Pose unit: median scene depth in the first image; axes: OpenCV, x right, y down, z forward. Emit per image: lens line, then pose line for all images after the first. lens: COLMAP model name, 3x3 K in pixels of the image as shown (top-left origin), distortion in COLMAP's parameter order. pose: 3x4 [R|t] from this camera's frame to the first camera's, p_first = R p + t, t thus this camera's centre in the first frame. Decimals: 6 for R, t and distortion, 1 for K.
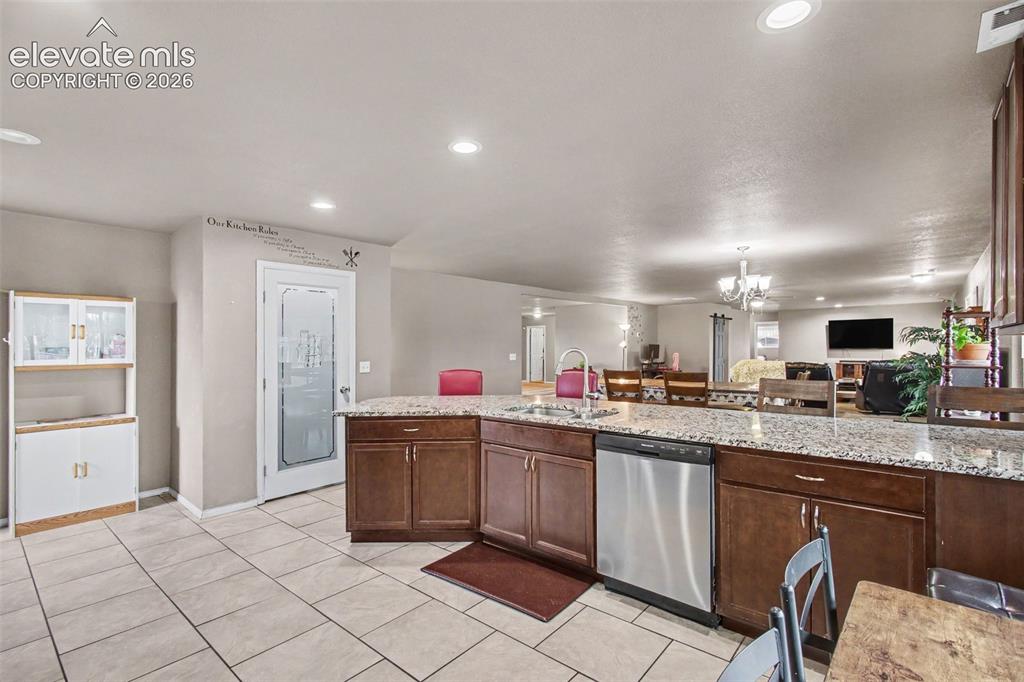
lens RADIAL K [[474.1, 0, 513.8], [0, 474.1, 350.9], [0, 0, 1]] dist [0.000368, -0.000626]
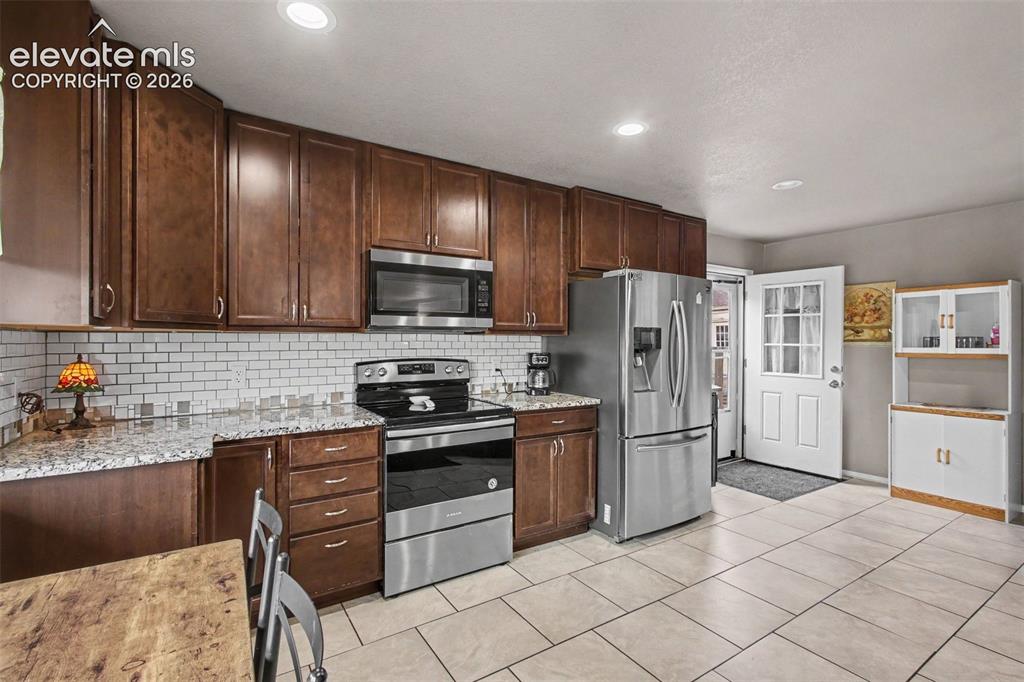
lens RADIAL K [[474.1, 0, 514.5], [0, 474.1, 335.2], [0, 0, 1]] dist [0.000368, -0.000626]
pose [[-0.286405, -0.004484, -0.958098, 0.348739], [-0.007739, 0.999967, -0.002366, -0.000540], [0.958077, 0.006737, -0.286430, 0.421989]]
